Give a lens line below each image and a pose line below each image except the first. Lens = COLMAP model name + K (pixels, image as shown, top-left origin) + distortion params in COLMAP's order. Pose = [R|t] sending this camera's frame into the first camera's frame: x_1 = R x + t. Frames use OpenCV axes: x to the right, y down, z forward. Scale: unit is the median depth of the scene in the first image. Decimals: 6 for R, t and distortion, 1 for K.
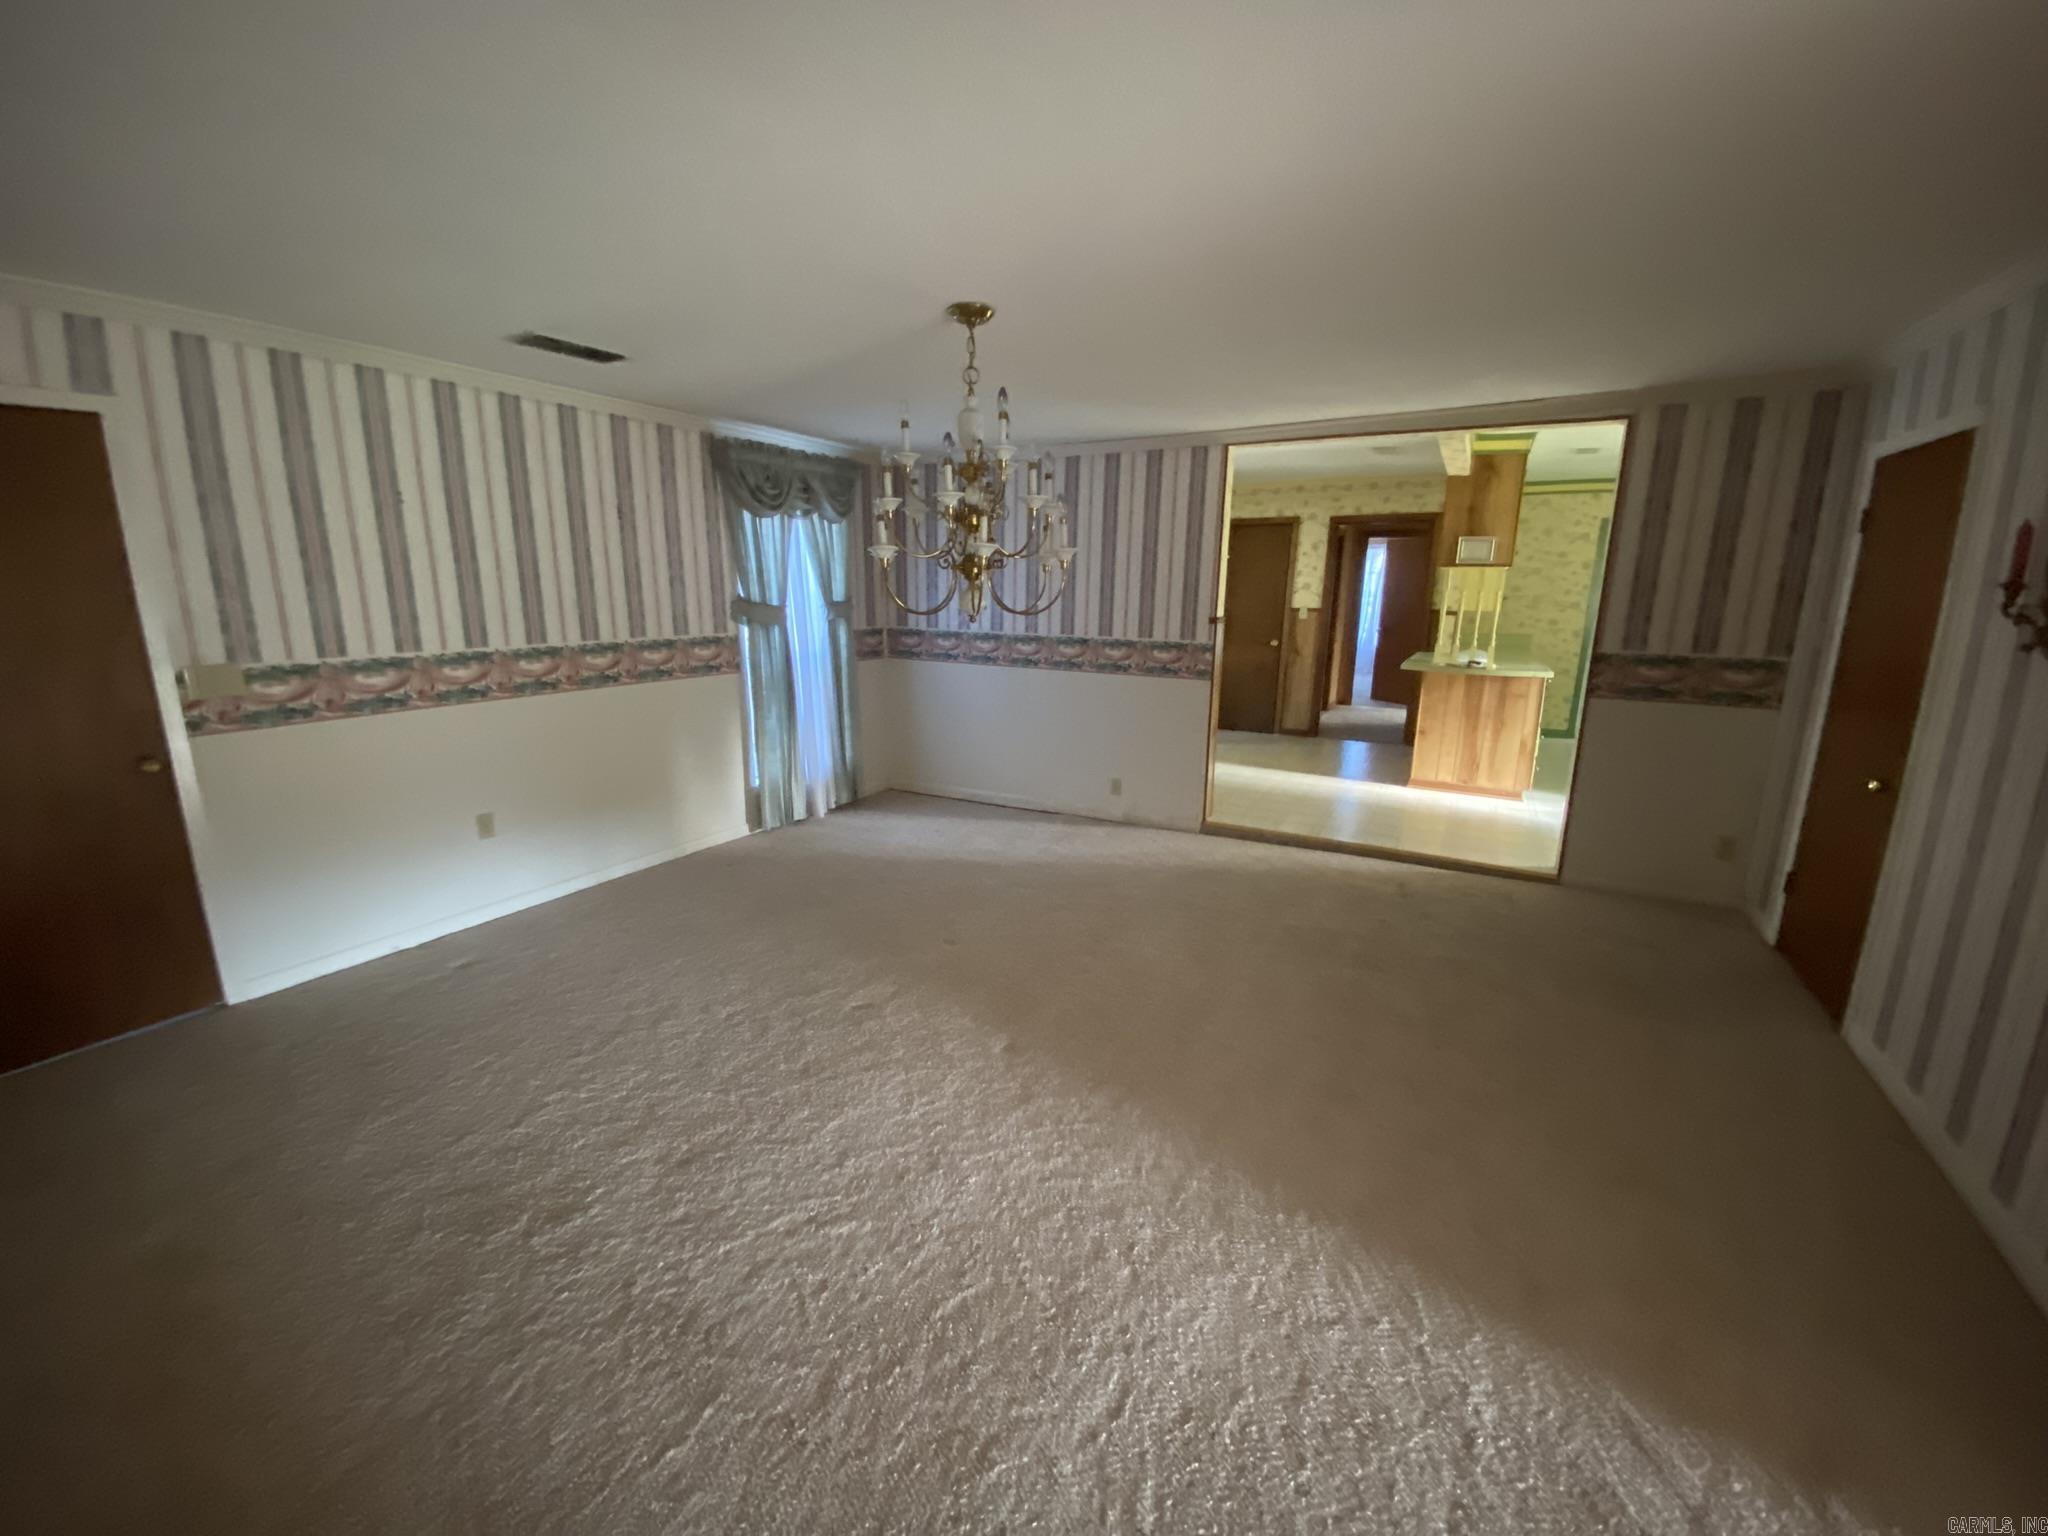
lens RADIAL K [[818.4, 0, 1016.2], [0, 818.4, 776.7], [0, 0, 1]] dist [0.002200, -0.012880]
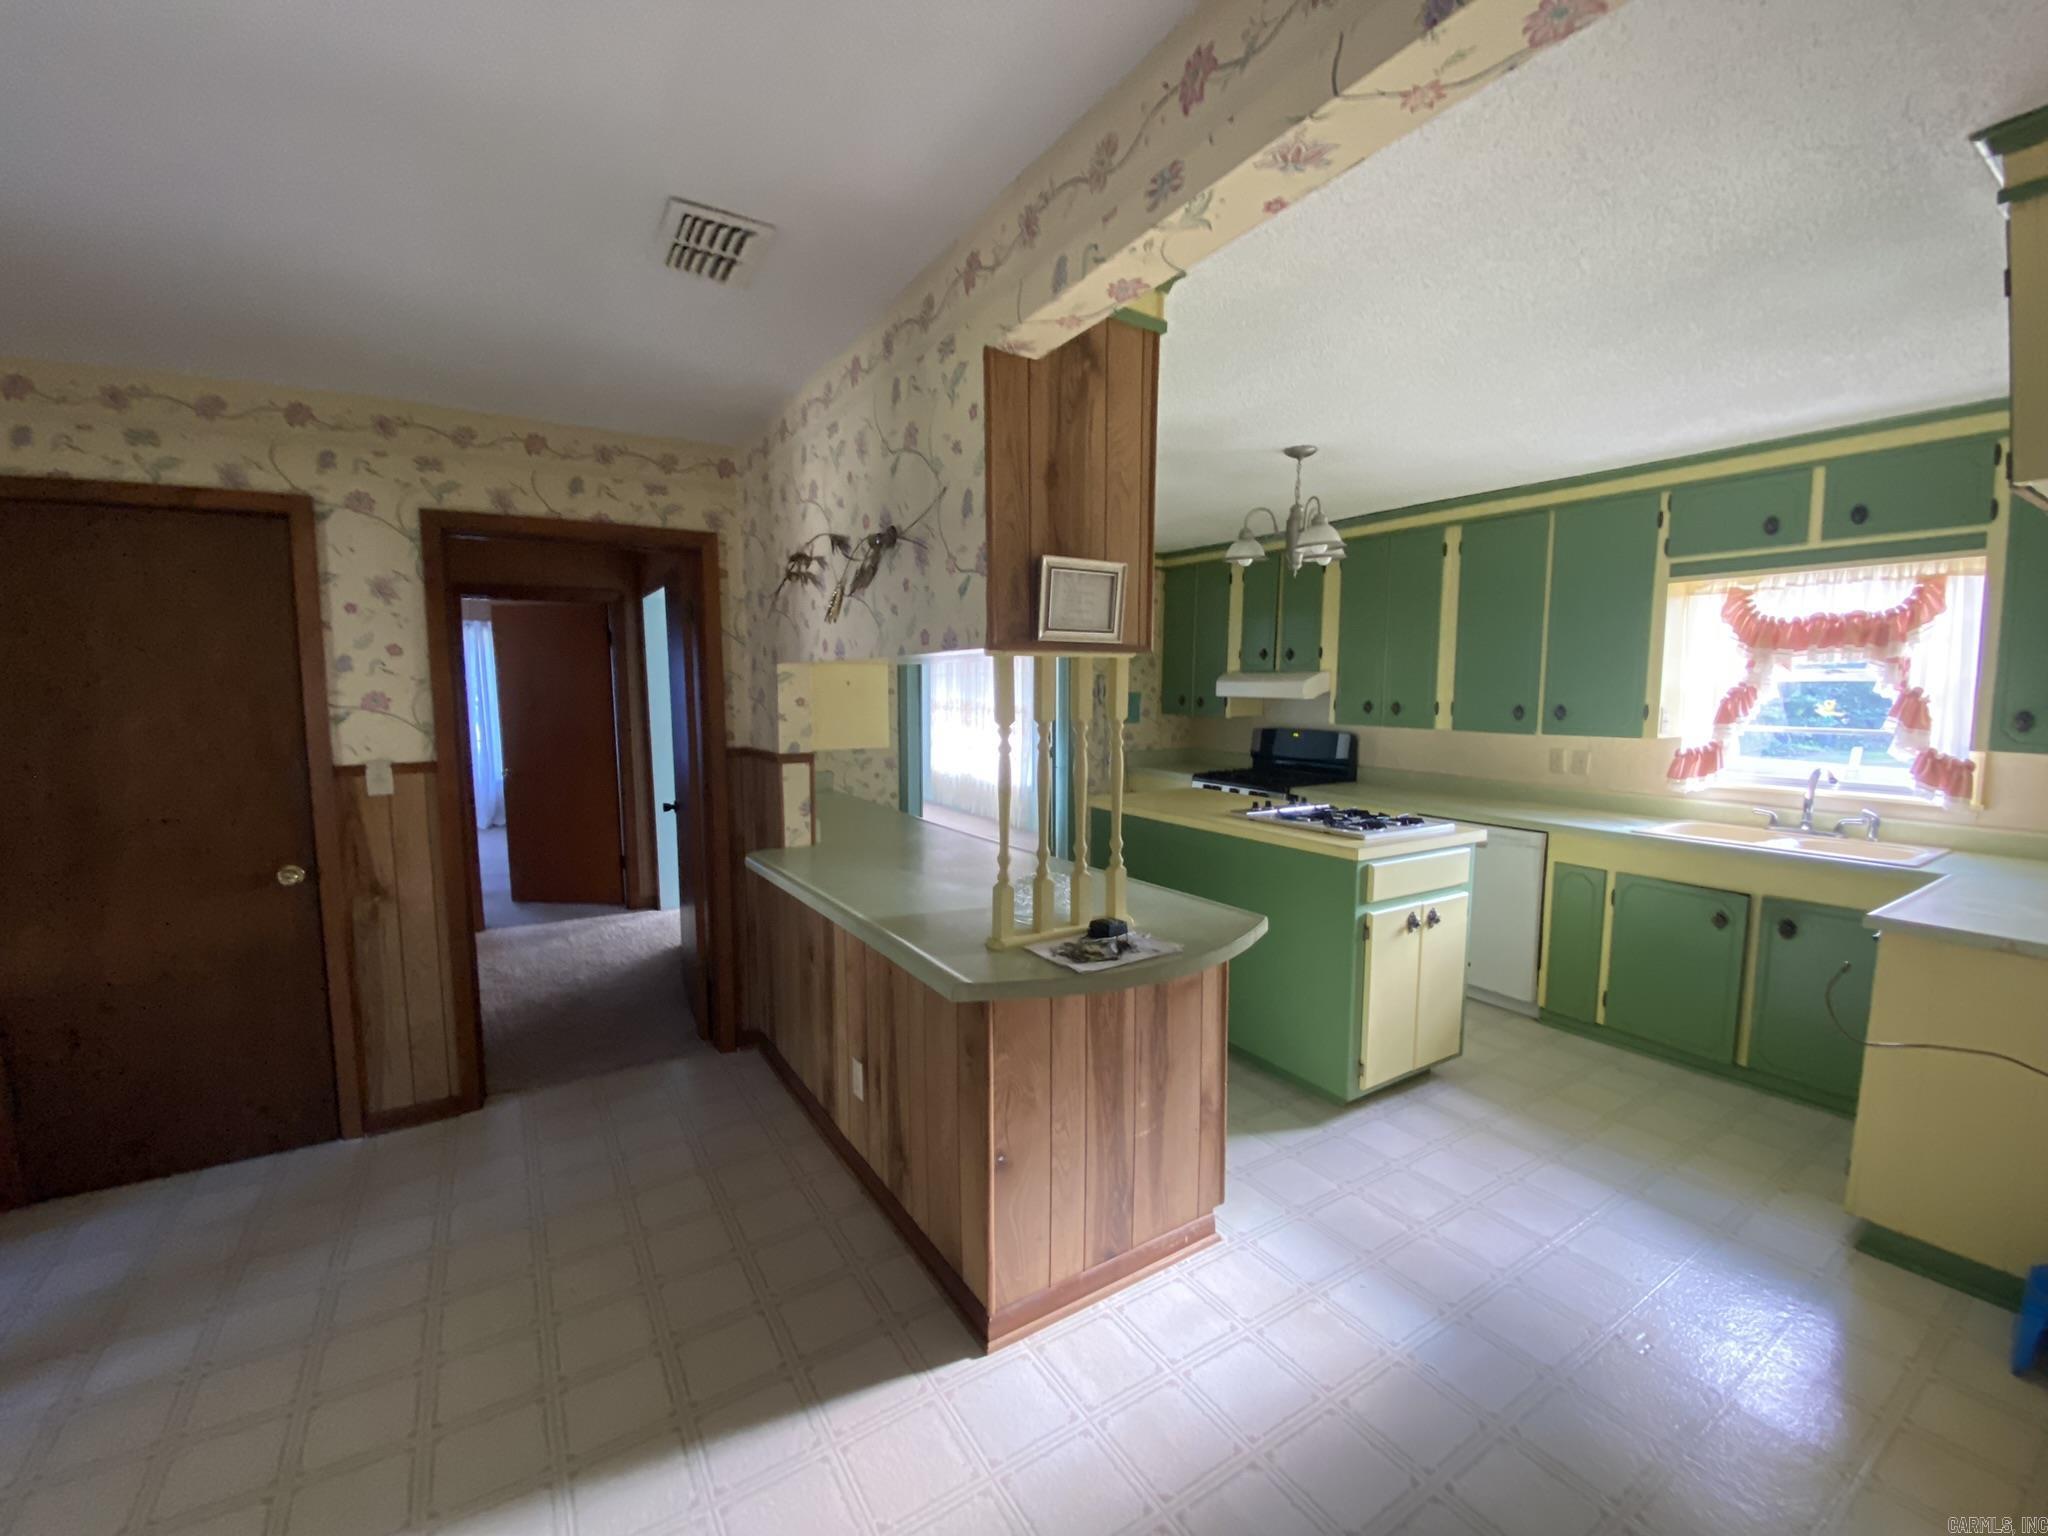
lens RADIAL K [[818.4, 0, 1016.2], [0, 818.4, 776.7], [0, 0, 1]] dist [0.002200, -0.012880]
pose [[0.472791, -0.108330, 0.874490, 0.186641], [0.204544, 0.978799, 0.010666, -0.156536], [-0.857106, 0.173829, 0.484926, 0.633334]]
